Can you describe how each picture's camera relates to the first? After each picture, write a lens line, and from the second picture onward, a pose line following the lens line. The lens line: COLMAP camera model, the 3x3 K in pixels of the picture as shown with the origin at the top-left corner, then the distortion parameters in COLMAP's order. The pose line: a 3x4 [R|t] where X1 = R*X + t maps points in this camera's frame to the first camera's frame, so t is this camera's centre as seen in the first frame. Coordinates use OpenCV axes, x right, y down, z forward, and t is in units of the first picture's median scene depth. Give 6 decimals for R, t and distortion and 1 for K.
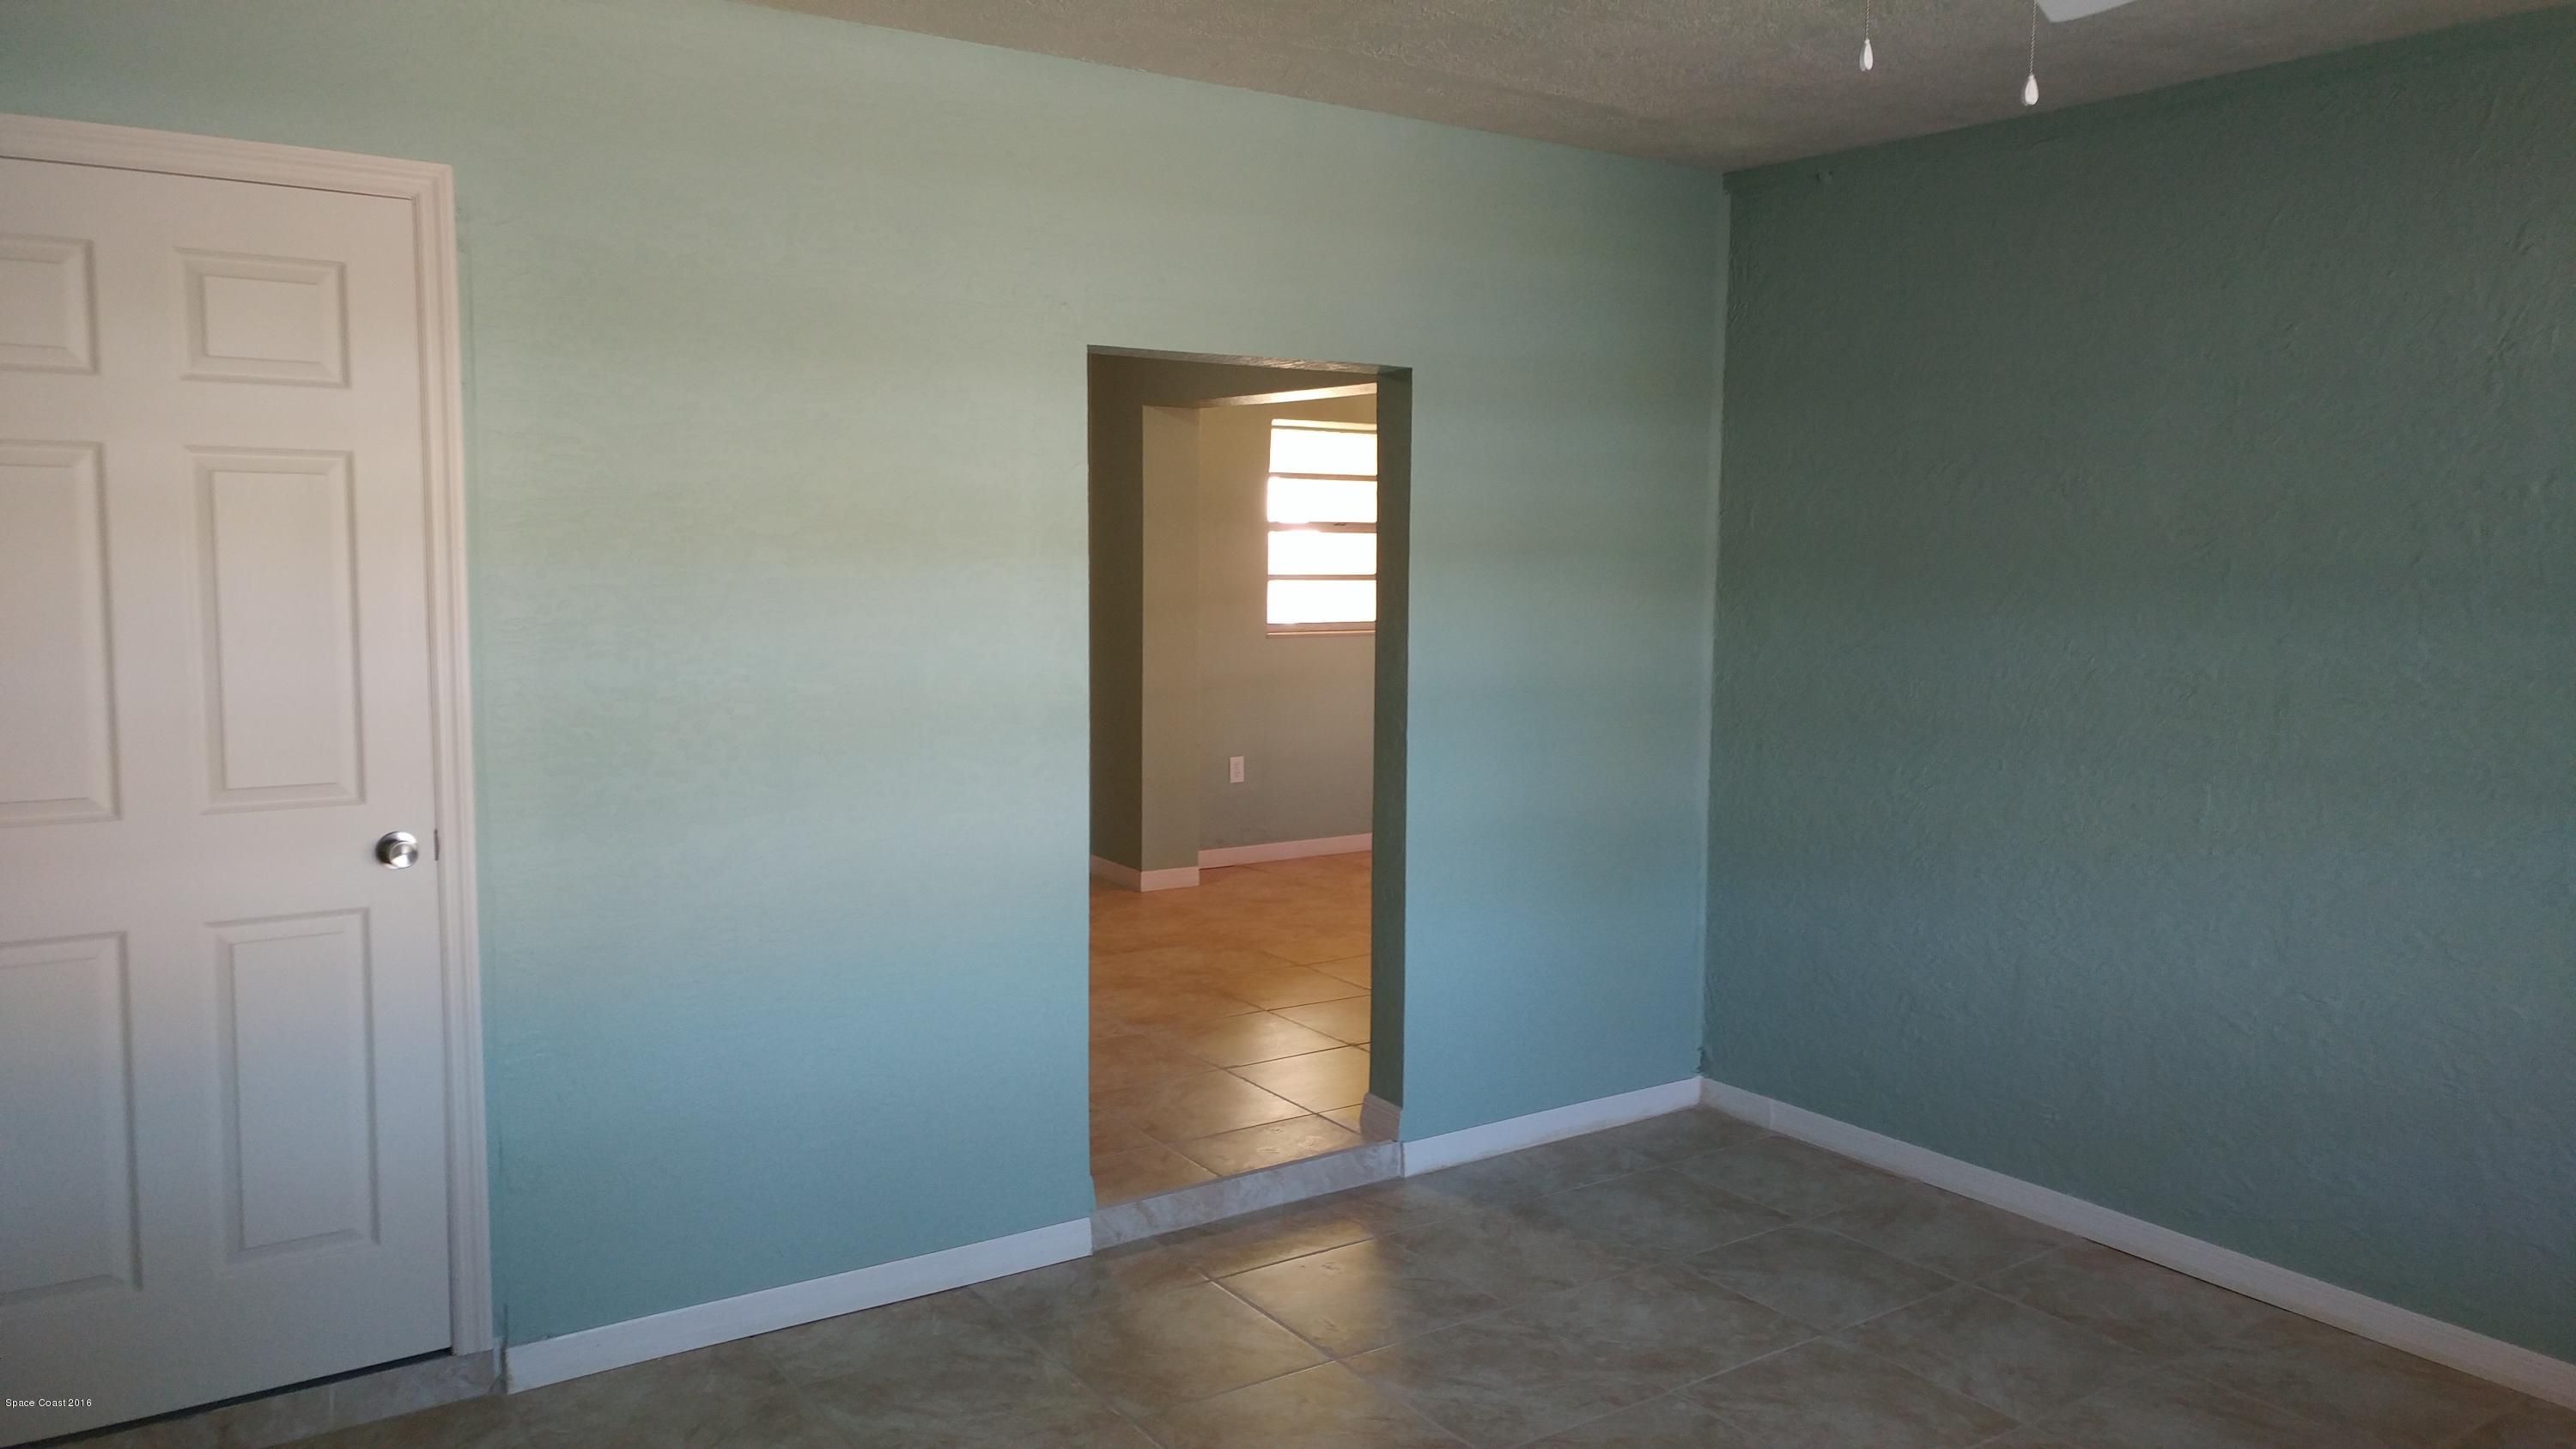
lens RADIAL K [[1874.7, 0, 1308.1], [0, 1874.7, 722.2], [0, 0, 1]] dist [0.006034, 0.023646]
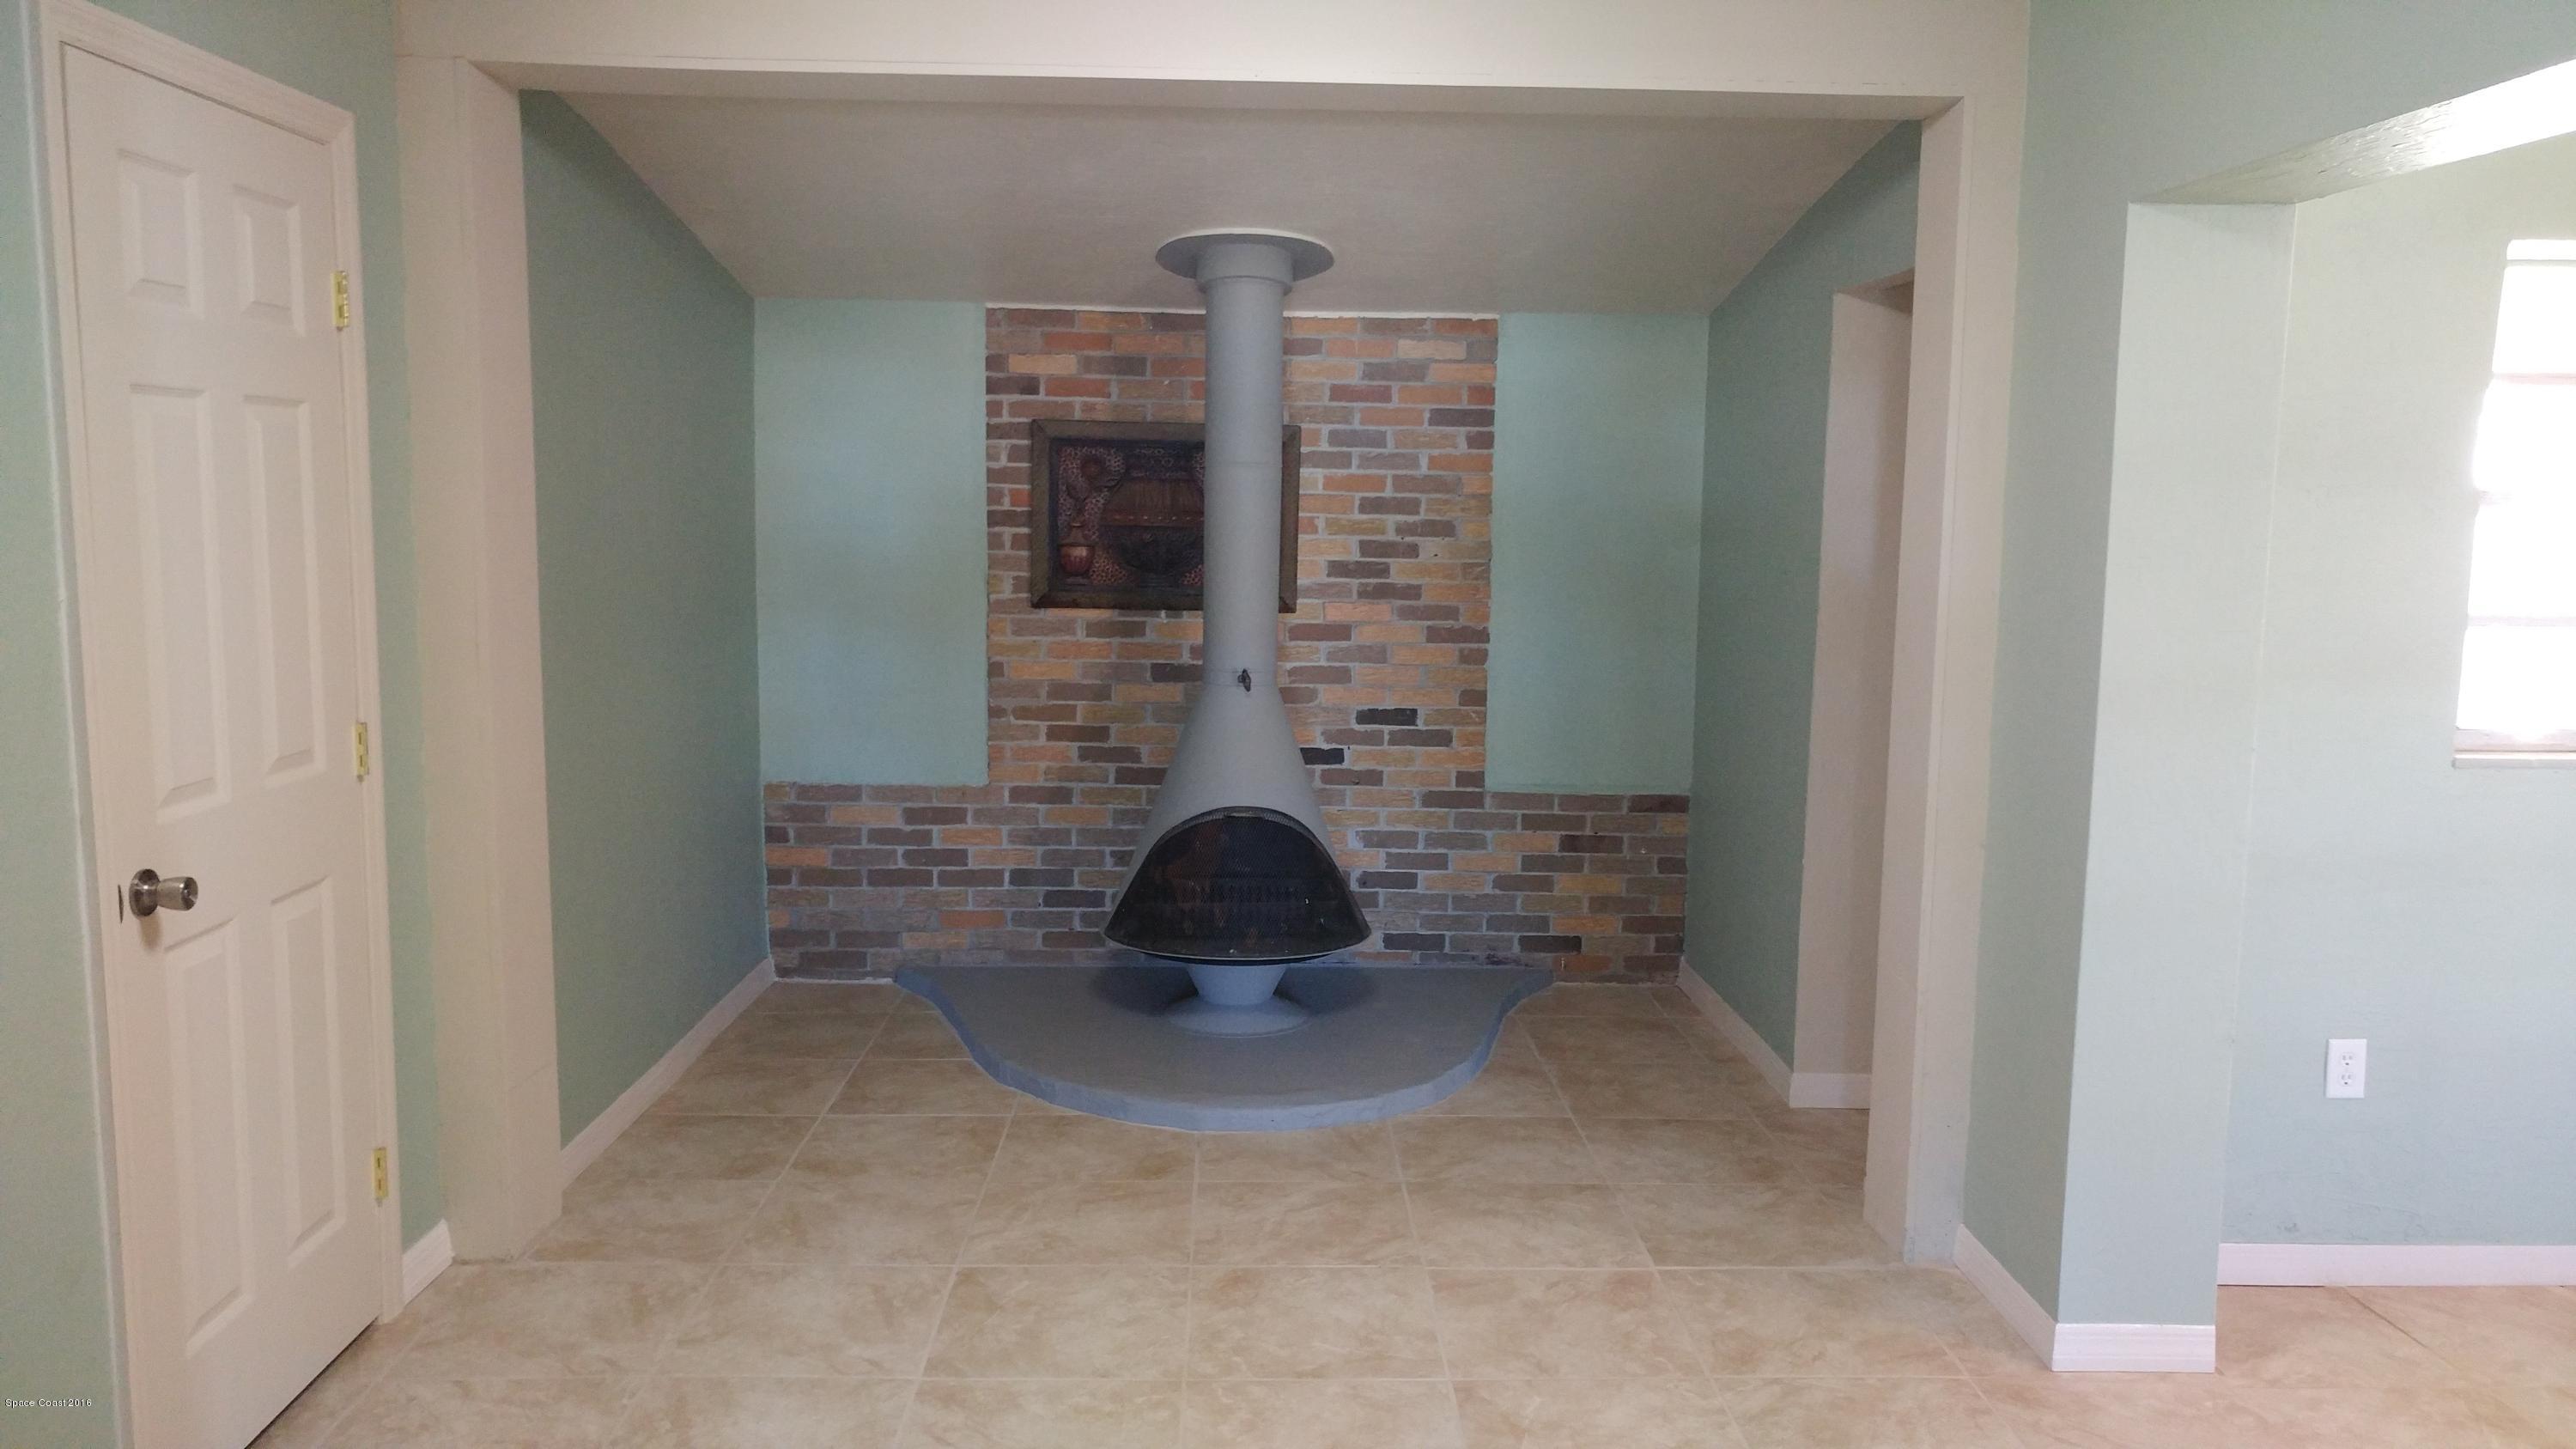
lens RADIAL K [[1874.7, 0, 1279.8], [0, 1874.7, 723.7], [0, 0, 1]] dist [0.006034, 0.023646]
pose [[0.834575, 0.061778, -0.547420, -0.023767], [-0.054356, 0.998078, 0.029768, -0.120243], [0.548206, 0.004912, 0.836329, 1.145996]]
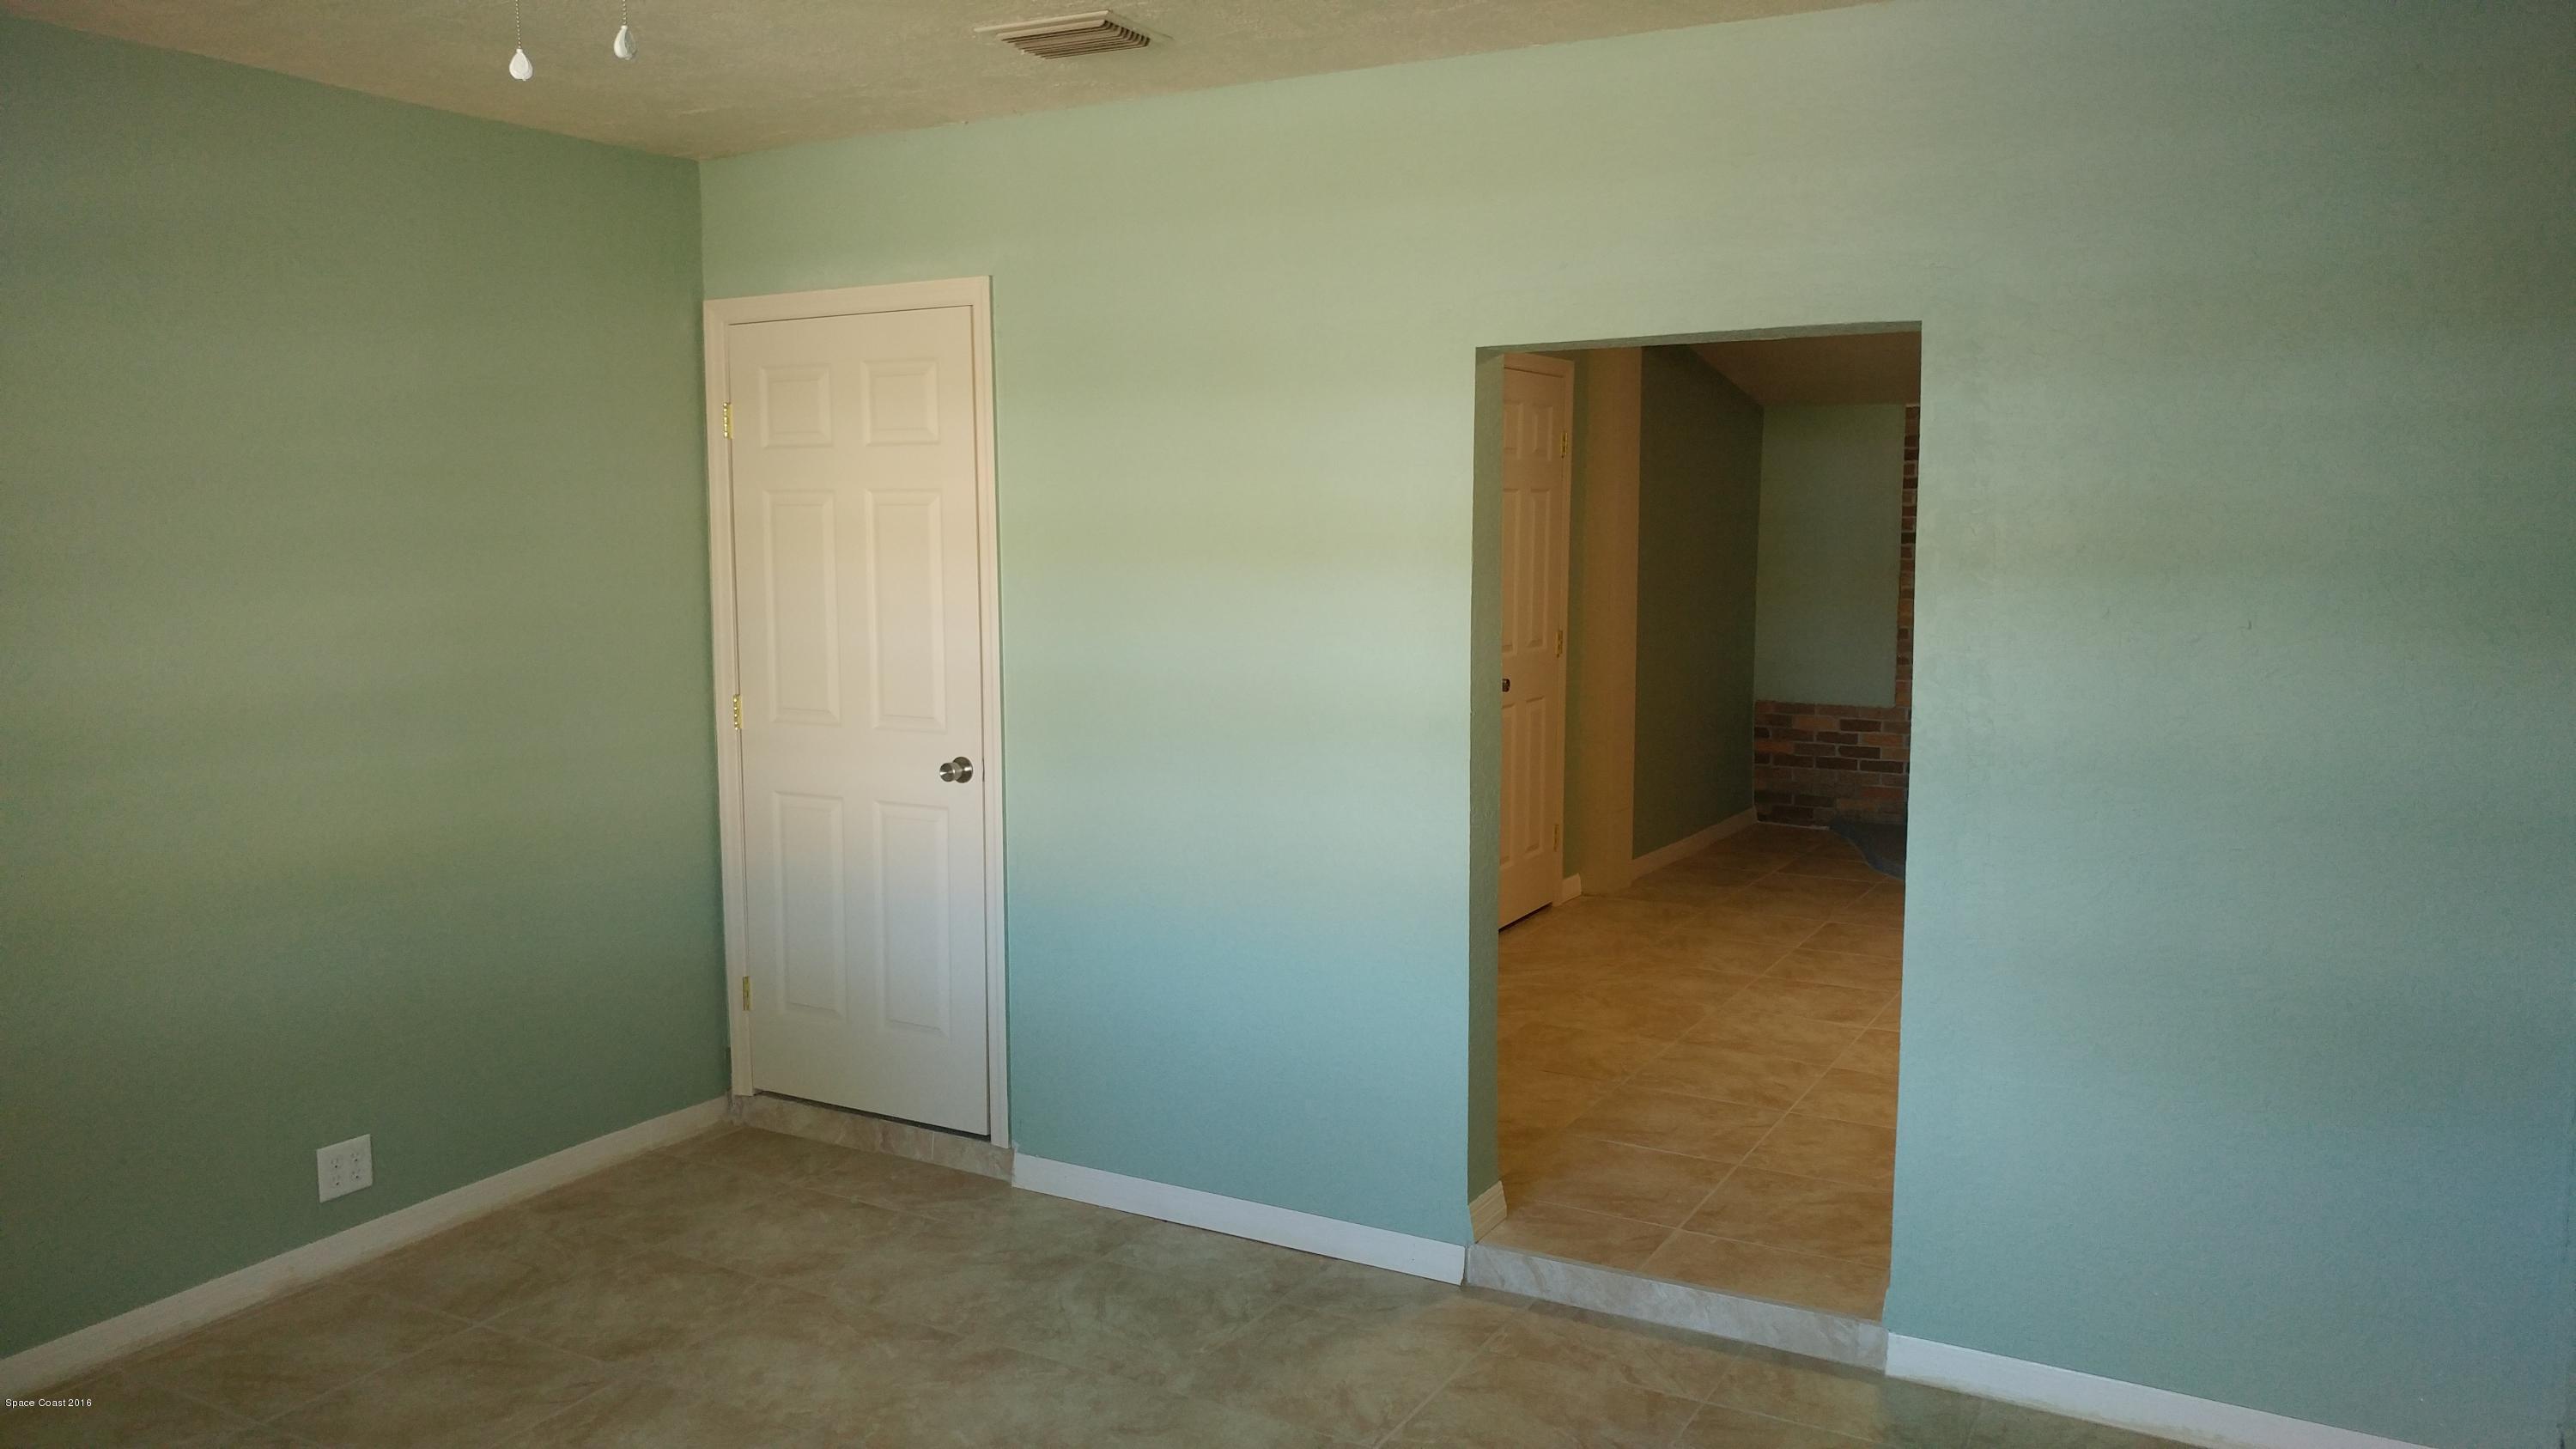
lens RADIAL K [[1874.7, 0, 1274.4], [0, 1874.7, 699.4], [0, 0, 1]] dist [0.006034, 0.023646]
pose [[0.421186, 0.072645, -0.904060, 0.786057], [-0.084007, 0.995627, 0.040866, -0.054316], [0.903075, 0.058735, 0.425447, 0.547192]]
